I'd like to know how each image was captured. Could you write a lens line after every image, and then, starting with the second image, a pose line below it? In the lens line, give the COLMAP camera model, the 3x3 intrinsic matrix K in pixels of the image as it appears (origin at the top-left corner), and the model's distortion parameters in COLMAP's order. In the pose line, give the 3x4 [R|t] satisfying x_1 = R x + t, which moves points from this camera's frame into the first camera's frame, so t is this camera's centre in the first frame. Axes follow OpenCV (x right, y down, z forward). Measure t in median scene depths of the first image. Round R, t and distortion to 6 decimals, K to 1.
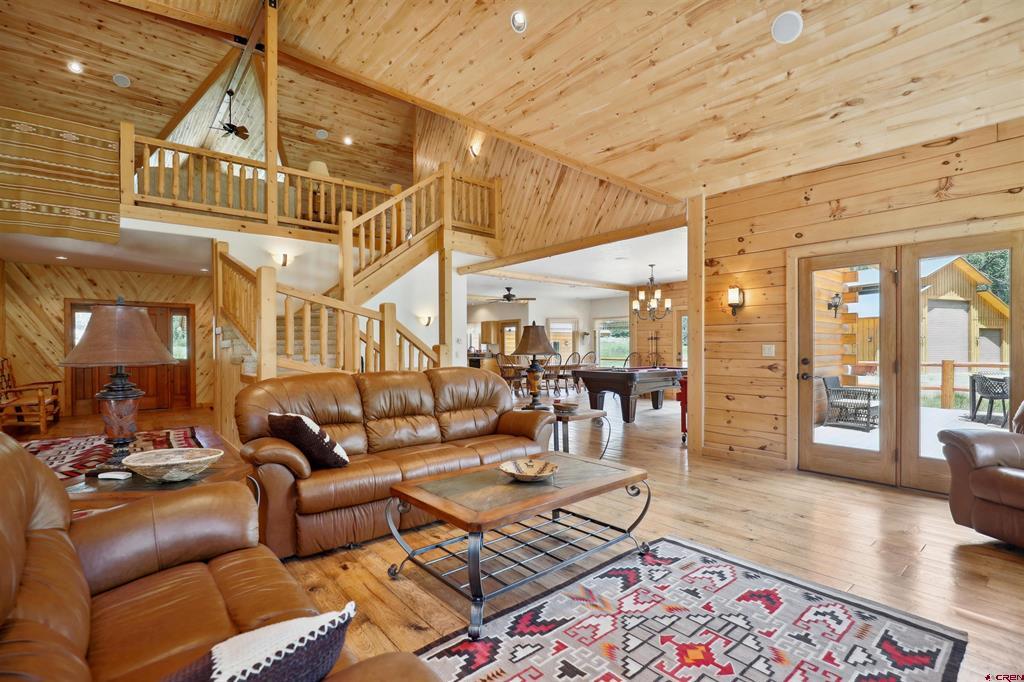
lens RADIAL K [[474.9, 0, 517.4], [0, 474.9, 338.5], [0, 0, 1]] dist [-0.023971, 0.008390]
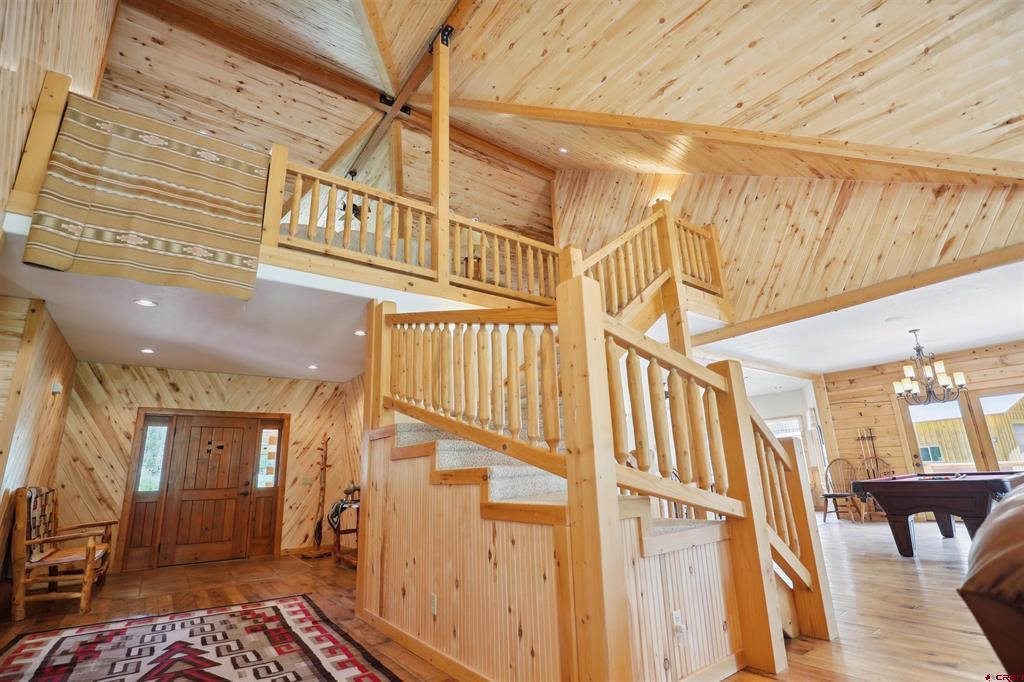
lens RADIAL K [[476.0, 0, 529.3], [0, 476.0, 332.1], [0, 0, 1]] dist [-0.038132, 0.008176]
pose [[0.998095, -0.047291, -0.039617, -0.330157], [0.035184, 0.963842, -0.264142, 0.021892], [0.050676, 0.262245, 0.963670, 0.298017]]
